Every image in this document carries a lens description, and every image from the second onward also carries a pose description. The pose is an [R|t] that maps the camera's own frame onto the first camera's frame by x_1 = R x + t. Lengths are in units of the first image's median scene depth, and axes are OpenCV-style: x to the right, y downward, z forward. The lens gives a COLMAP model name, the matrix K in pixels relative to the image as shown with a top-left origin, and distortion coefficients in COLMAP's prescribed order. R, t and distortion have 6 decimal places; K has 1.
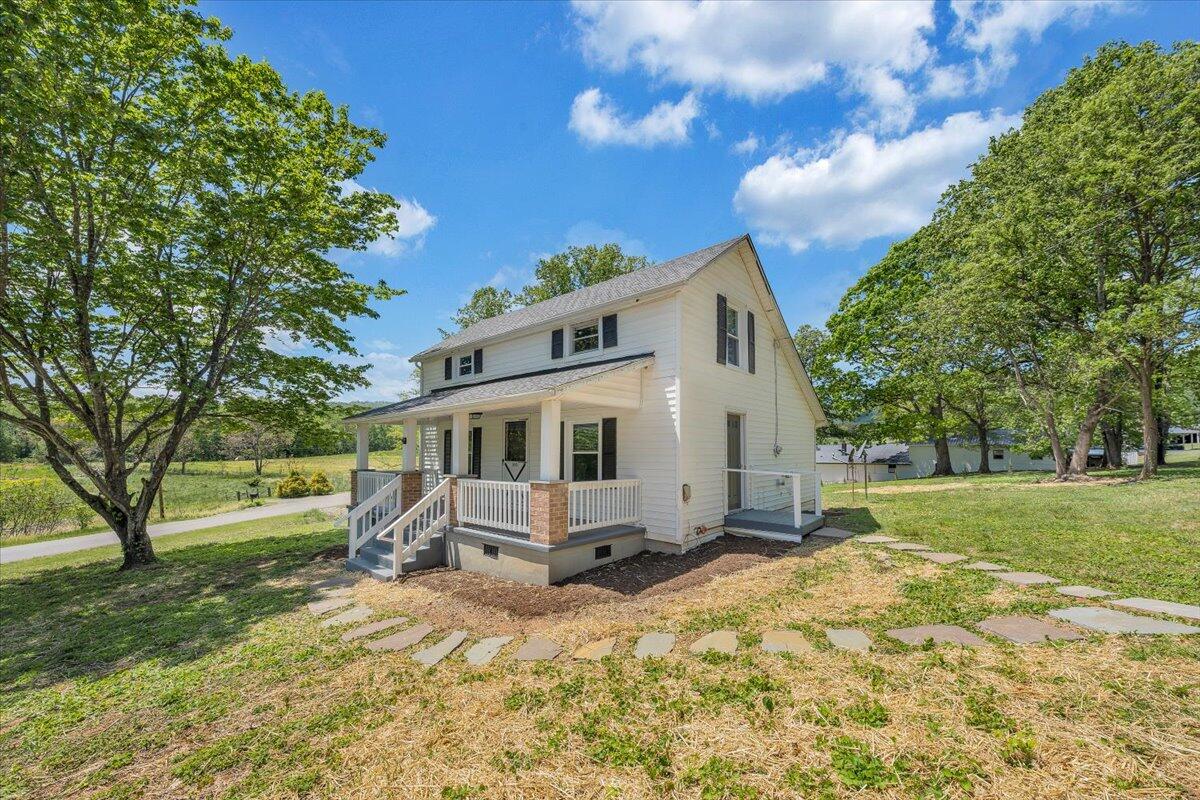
lens RADIAL K [[439.6, 0, 601.8], [0, 439.6, 424.9], [0, 0, 1]] dist [-0.001640, -0.000117]
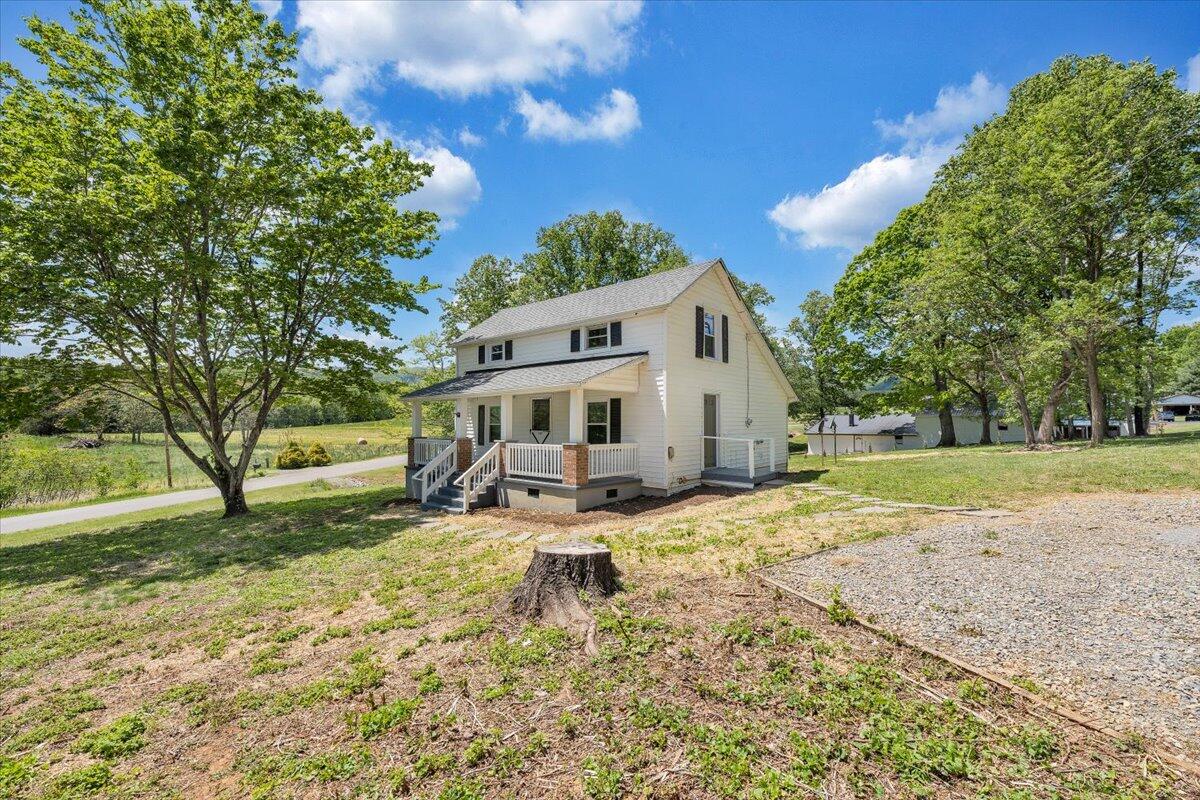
lens RADIAL K [[484.5, 0, 601.1], [0, 484.5, 400.4], [0, 0, 1]] dist [0.000782, 0.000053]
pose [[1.000000, 0.000320, -0.000843, -0.023948], [-0.000306, 0.999872, 0.015983, -0.030815], [0.000848, -0.015982, 0.999872, -0.445382]]
